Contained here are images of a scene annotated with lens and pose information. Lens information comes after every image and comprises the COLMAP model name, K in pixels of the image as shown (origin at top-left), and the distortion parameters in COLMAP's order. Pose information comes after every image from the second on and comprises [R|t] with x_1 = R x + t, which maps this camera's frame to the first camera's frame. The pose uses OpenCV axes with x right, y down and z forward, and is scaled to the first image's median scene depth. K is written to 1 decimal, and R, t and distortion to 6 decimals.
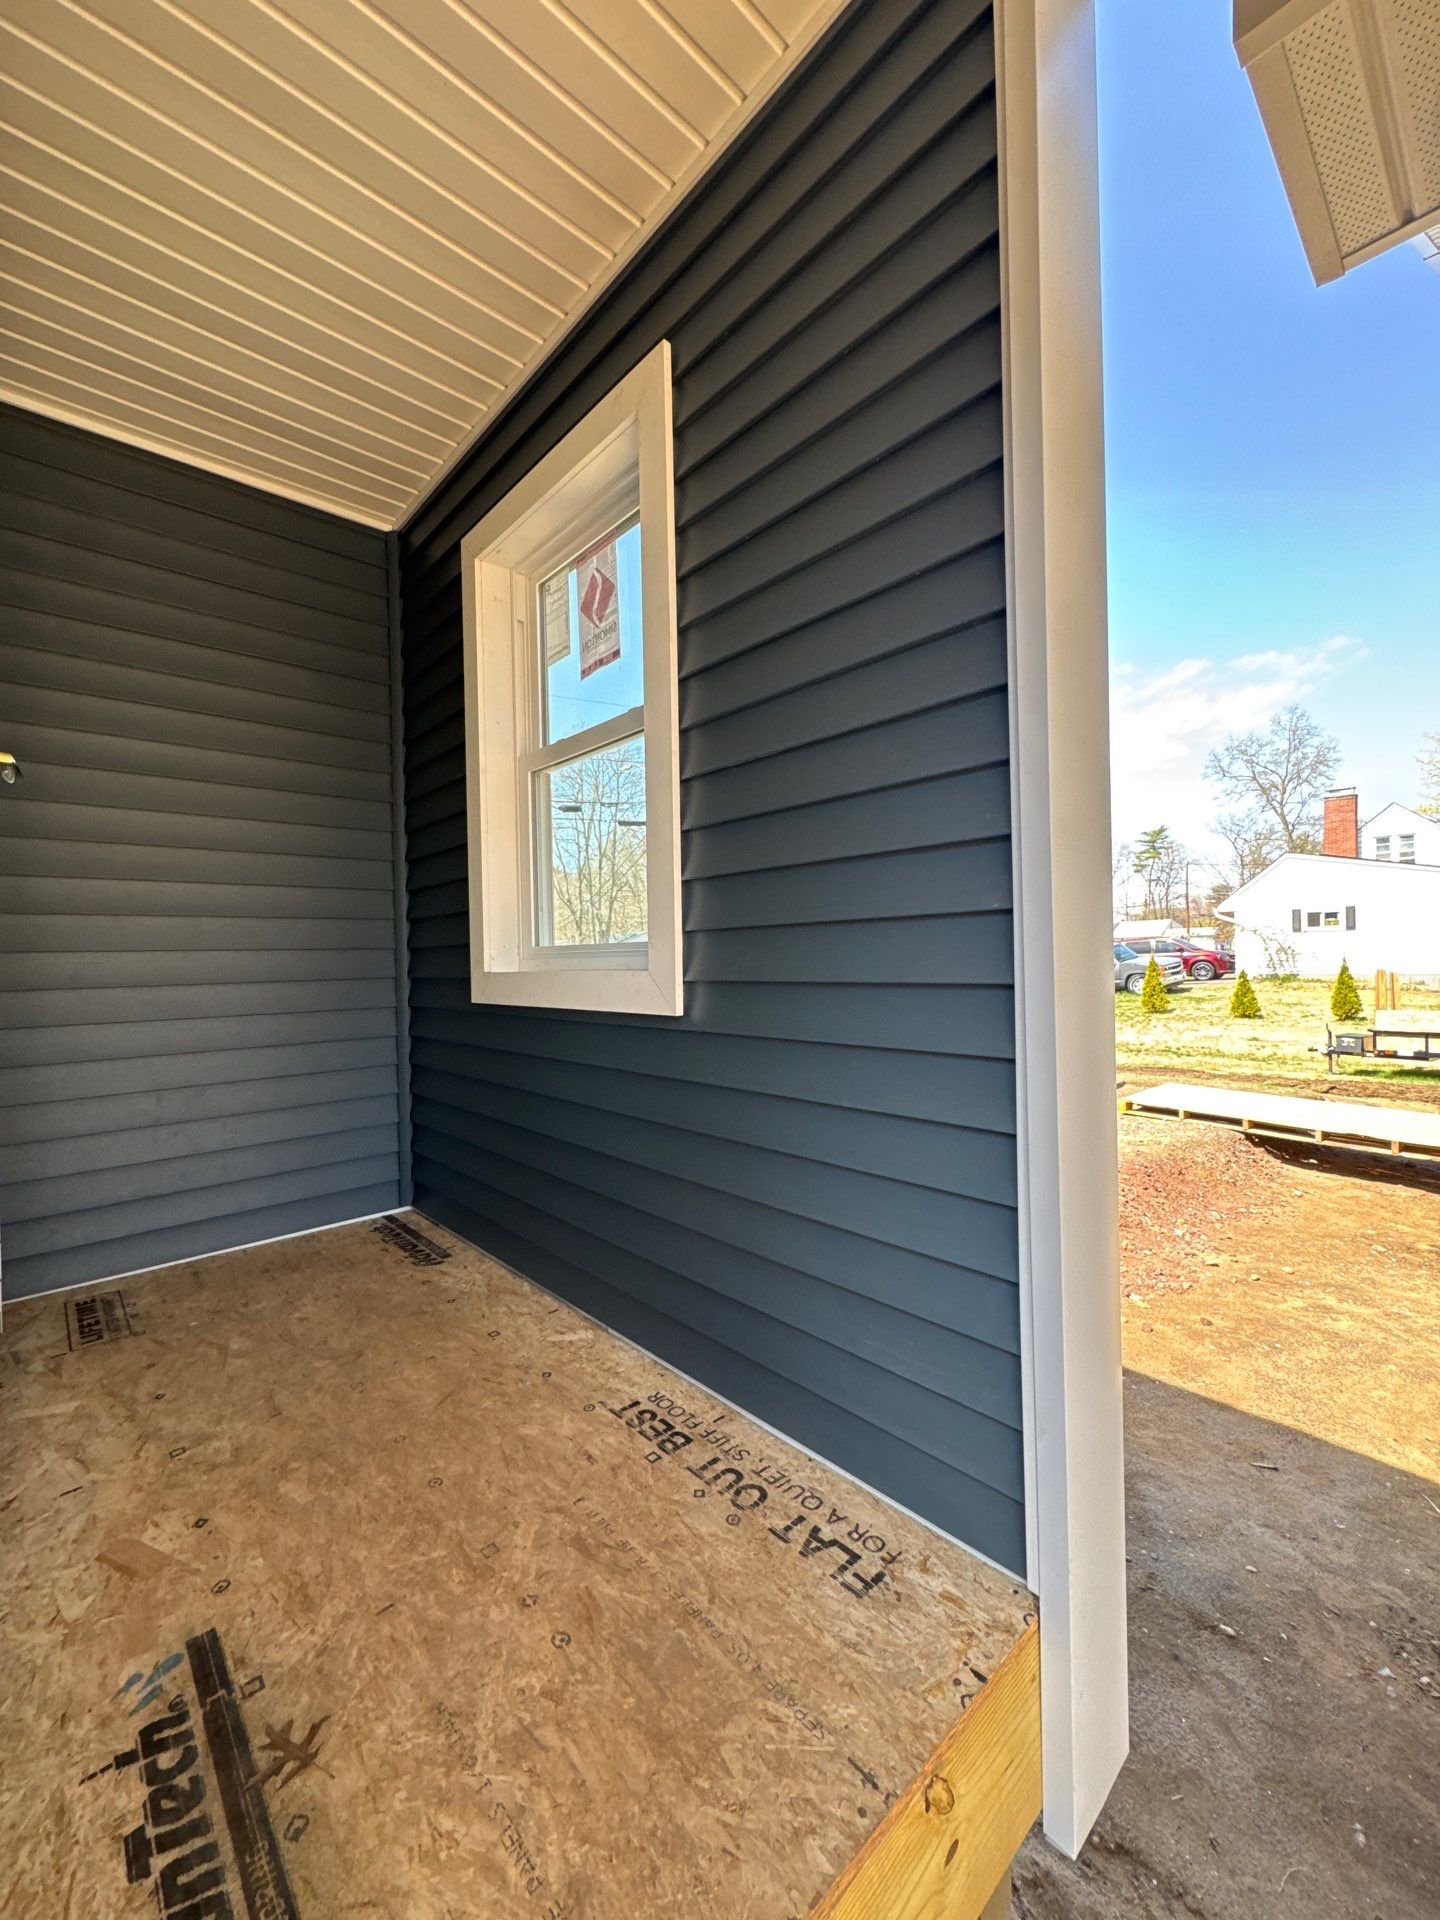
lens RADIAL K [[762.6, 0, 722.2], [0, 762.6, 958.9], [0, 0, 1]] dist [-0.003675, 0.000574]
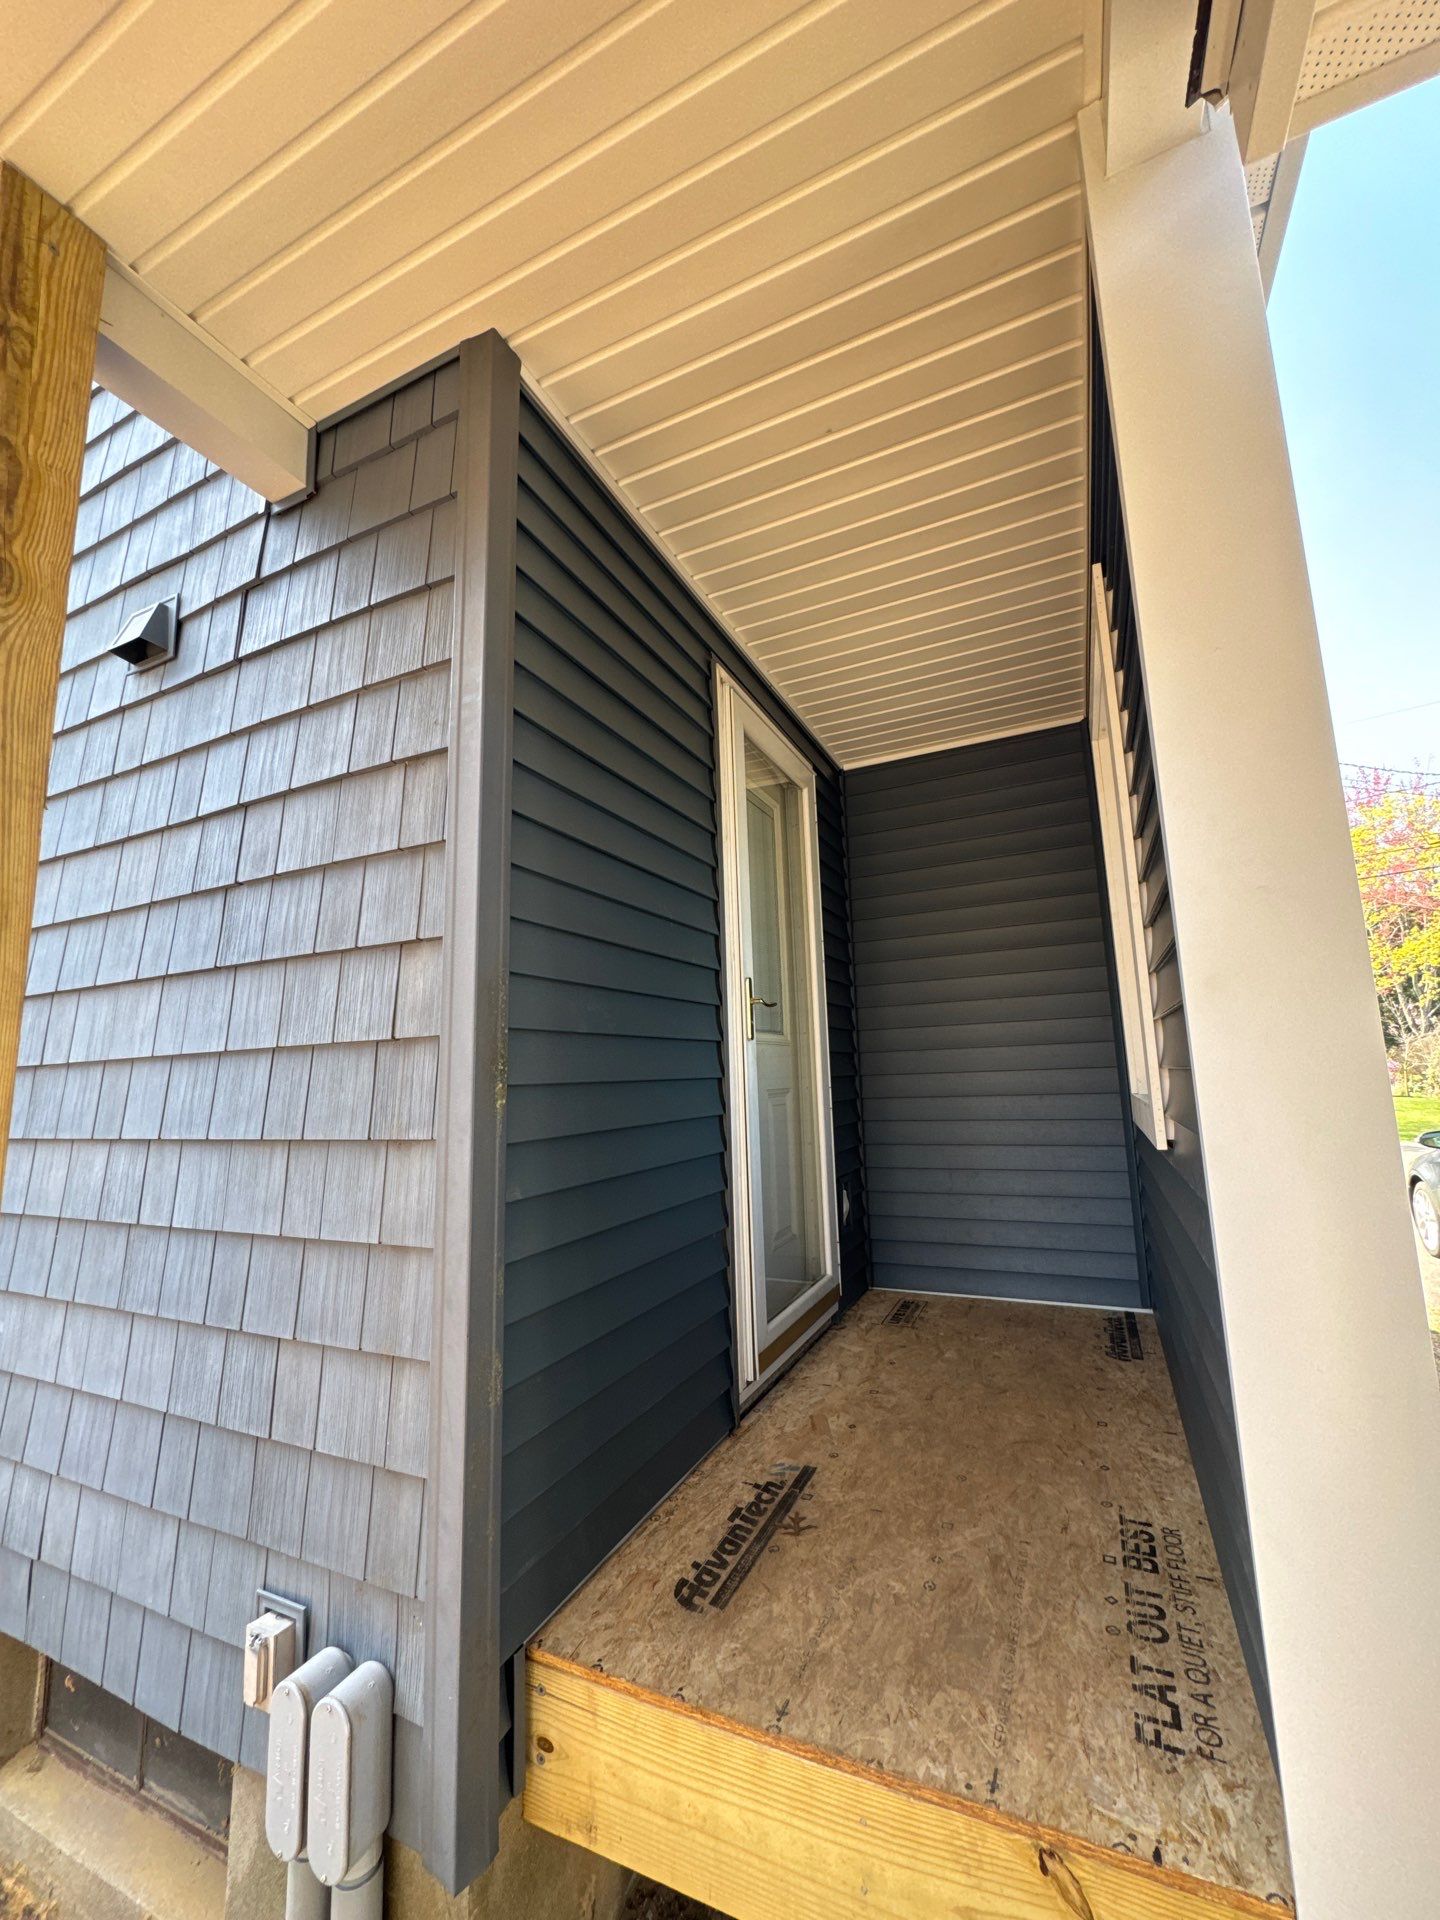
lens RADIAL K [[762.6, 0, 723.6], [0, 762.6, 959.9], [0, 0, 1]] dist [-0.003675, 0.000574]
pose [[0.384049, -0.131440, -0.913909, 0.915214], [0.022021, 0.990838, -0.133250, -0.074911], [0.923050, 0.031050, 0.383424, 0.046324]]
